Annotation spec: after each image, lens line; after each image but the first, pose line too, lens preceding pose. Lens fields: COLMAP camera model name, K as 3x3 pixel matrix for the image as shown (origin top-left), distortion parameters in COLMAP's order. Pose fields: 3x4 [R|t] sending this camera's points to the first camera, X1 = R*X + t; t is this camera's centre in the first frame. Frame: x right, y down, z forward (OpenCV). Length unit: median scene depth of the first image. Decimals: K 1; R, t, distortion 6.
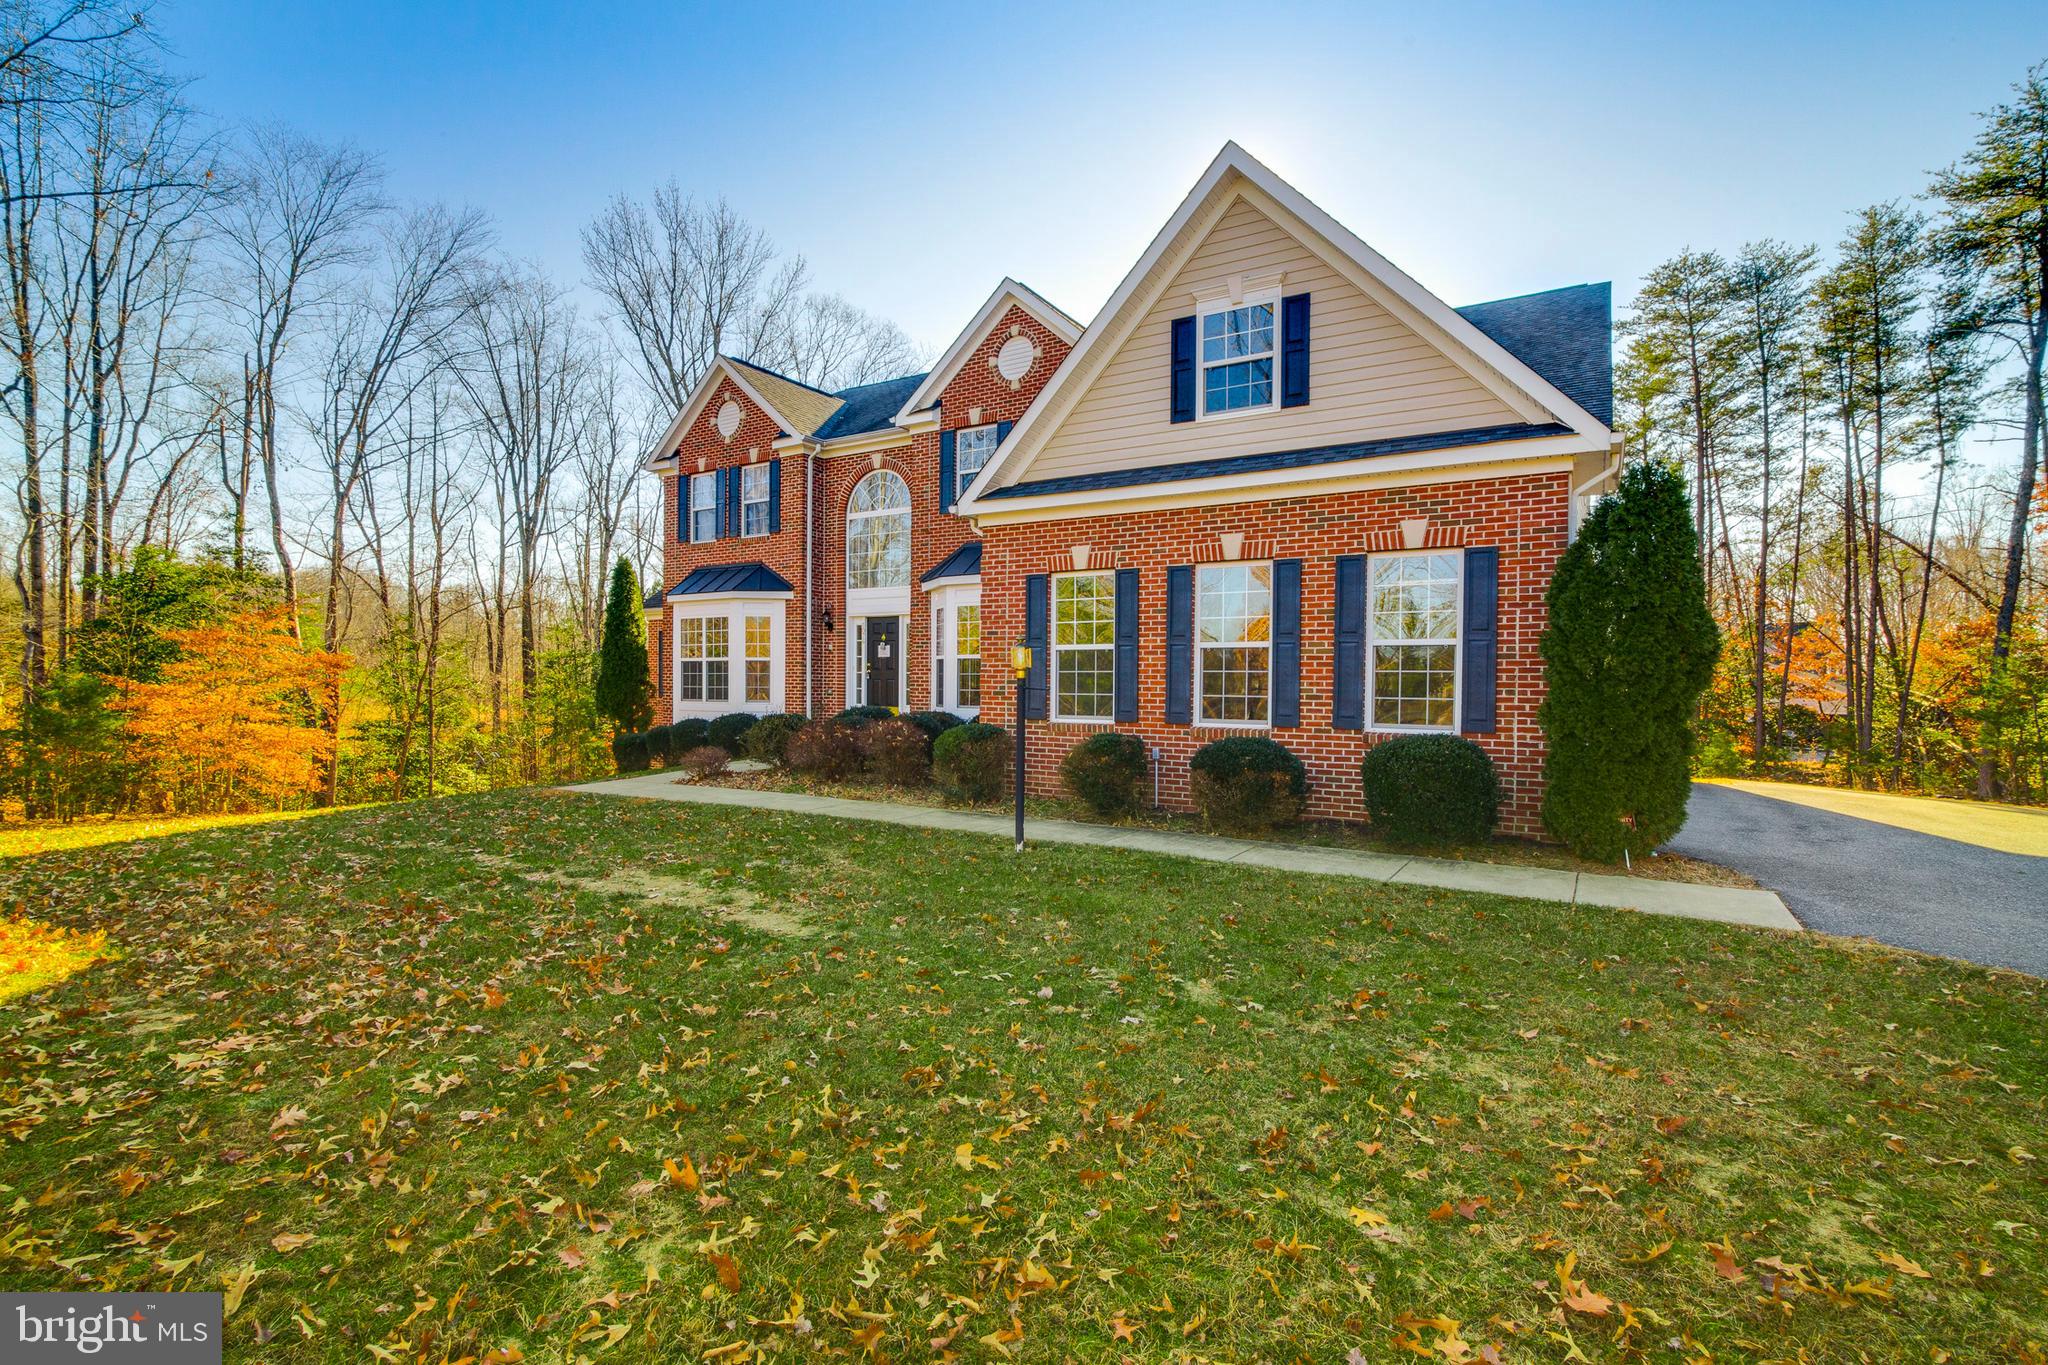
lens RADIAL K [[924.6, 0, 1030.0], [0, 924.6, 691.9], [0, 0, 1]] dist [-0.016893, 0.000046]
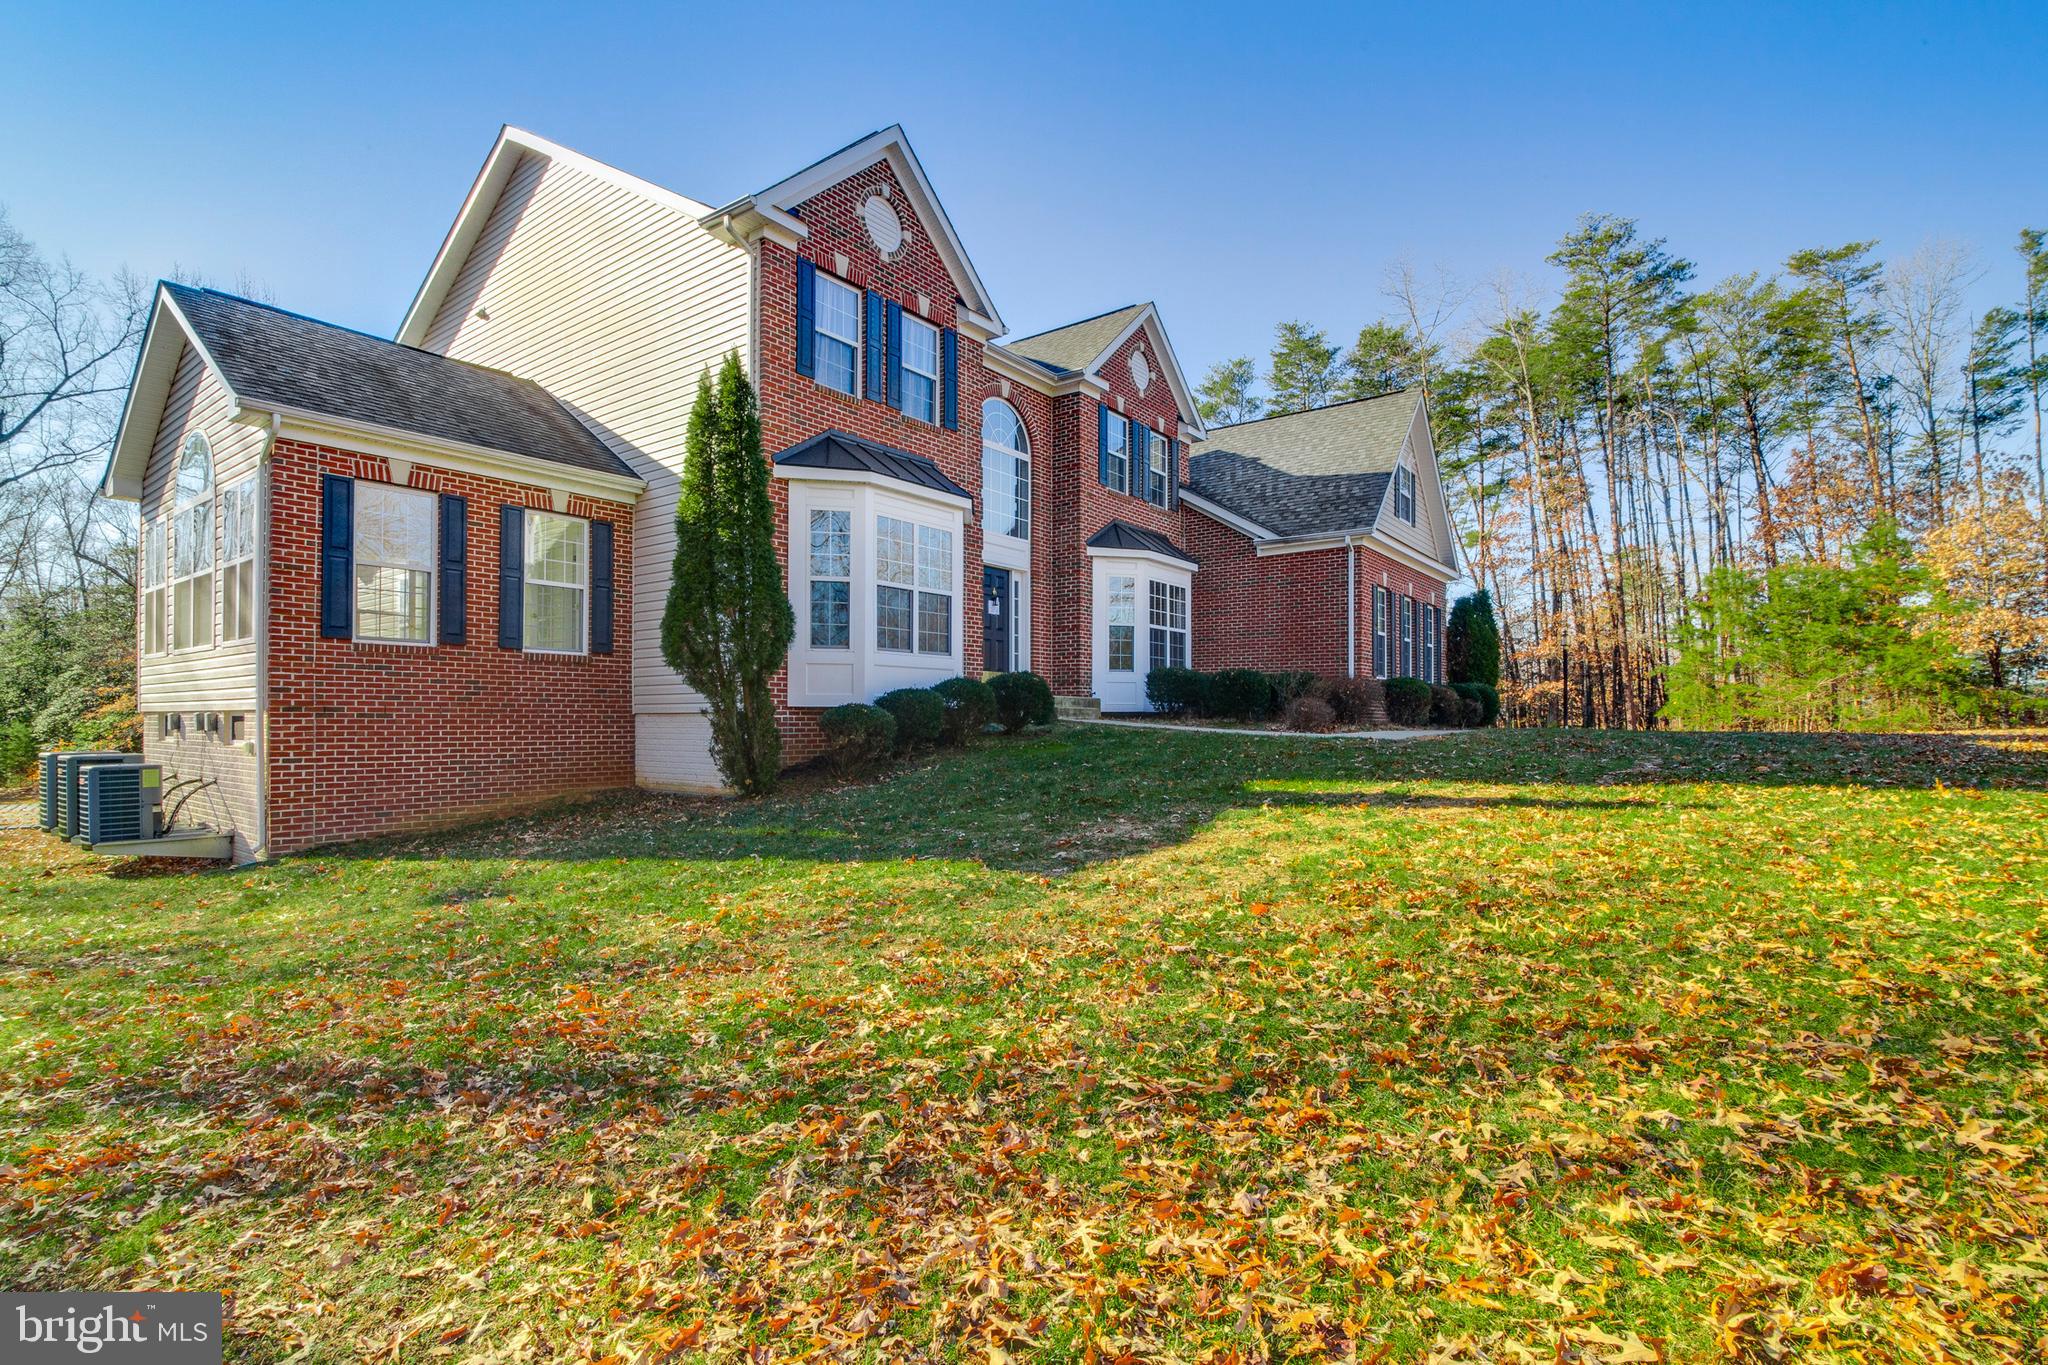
lens RADIAL K [[945.9, 0, 939.4], [0, 945.9, 678.0], [0, 0, 1]] dist [-0.000158, 0.000074]
pose [[0.164671, 0.030171, 0.985887, -1.262062], [0.002069, 0.999519, -0.030934, 0.059532], [-0.986346, 0.007134, 0.164530, 1.106994]]
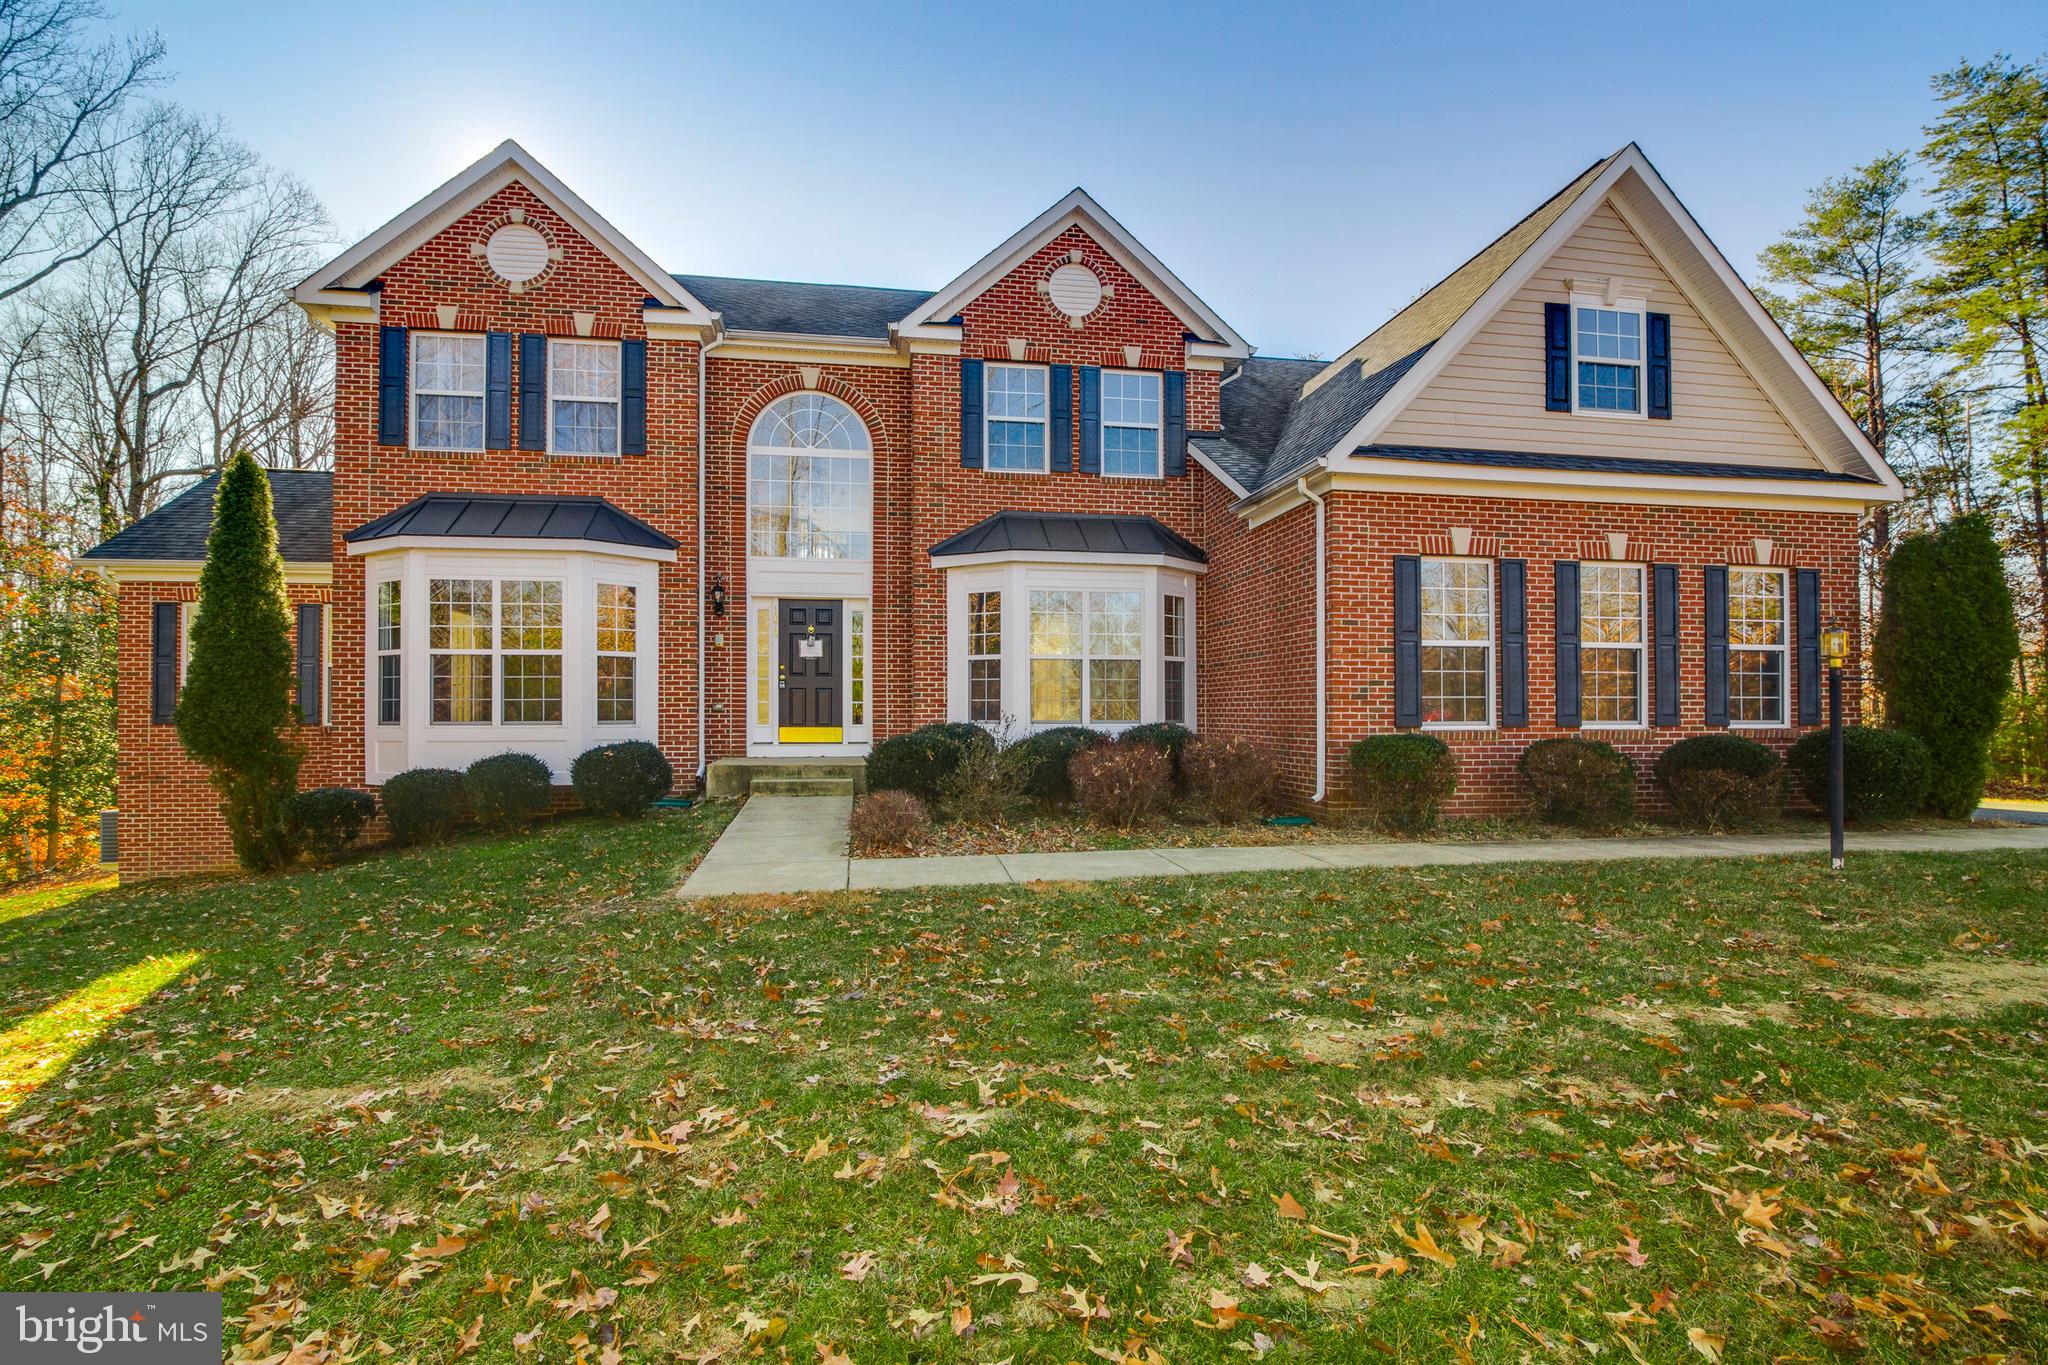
lens RADIAL K [[924.6, 0, 1030.0], [0, 924.6, 691.9], [0, 0, 1]] dist [-0.016893, 0.000046]
pose [[0.760704, 0.003408, 0.649090, -0.596213], [0.013688, 0.999680, -0.021291, 0.007722], [-0.648955, 0.025081, 0.760413, 0.438584]]
